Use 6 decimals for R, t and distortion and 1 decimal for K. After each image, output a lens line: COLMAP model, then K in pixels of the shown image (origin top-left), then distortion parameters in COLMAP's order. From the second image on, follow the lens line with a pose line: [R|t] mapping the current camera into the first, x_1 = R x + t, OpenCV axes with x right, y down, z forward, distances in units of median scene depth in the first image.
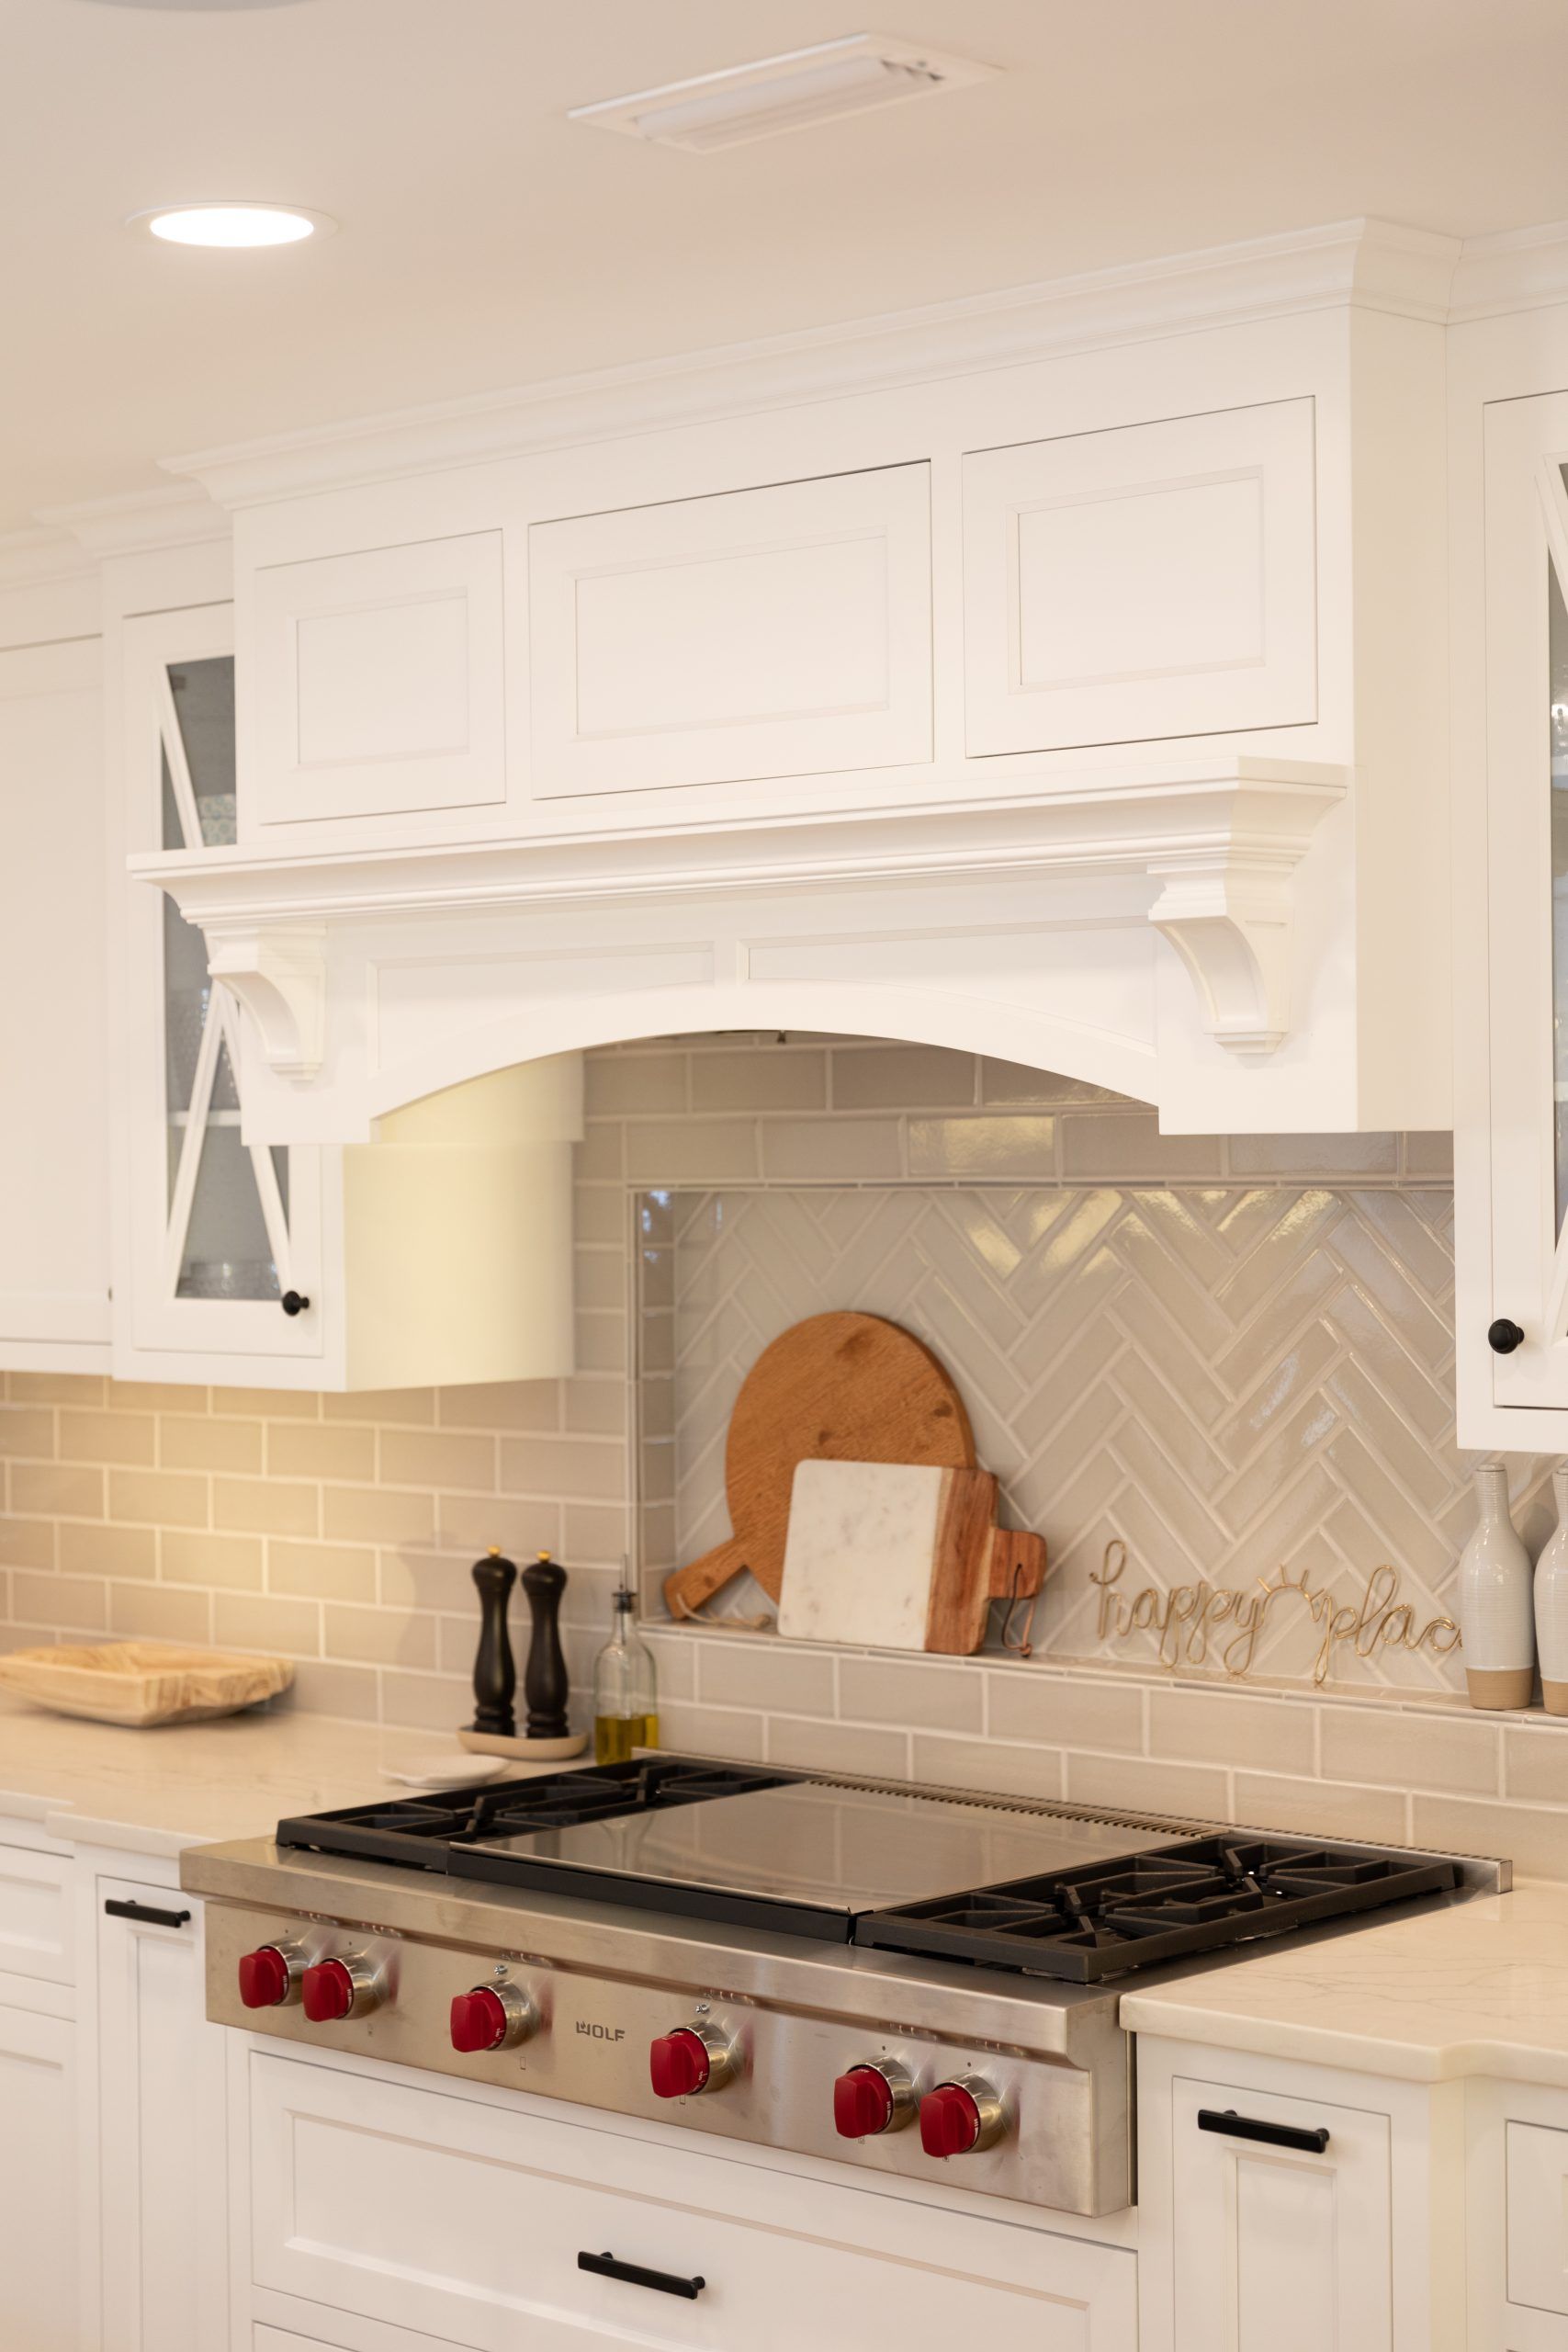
lens RADIAL K [[4088.3, 0, 784.0], [0, 4088.3, 1176.0], [0, 0, 1]] dist [0.005814, 0.011014]
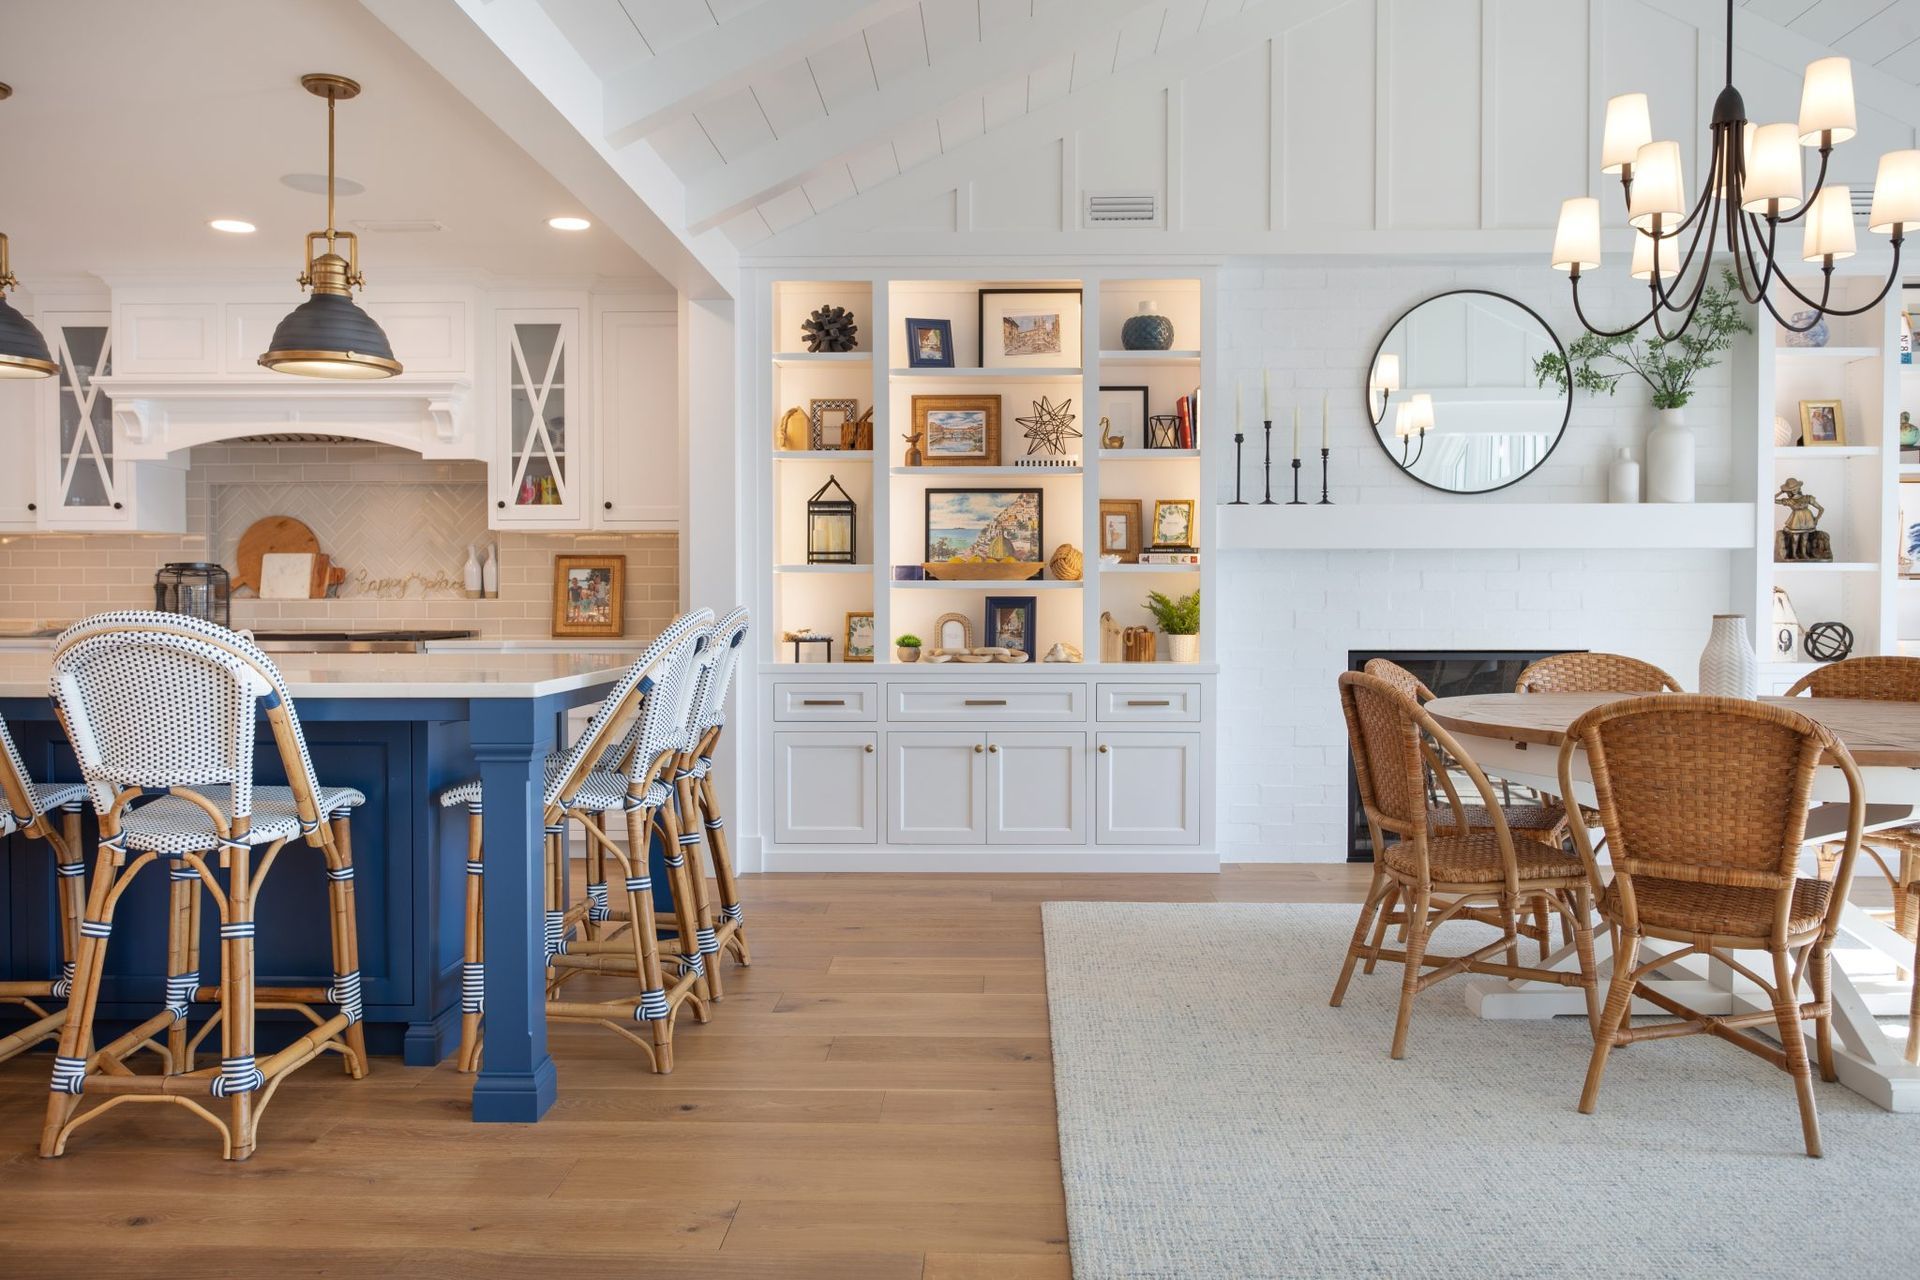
lens RADIAL K [[1436.7, 0, 960.0], [0, 1436.7, 640.0], [0, 0, 1]] dist [-0.003263, 0.002312]
pose [[0.754291, -0.008308, 0.656488, -0.413482], [-0.002782, 0.999871, 0.015850, 0.134148], [-0.656535, -0.013782, 0.754170, -0.488577]]
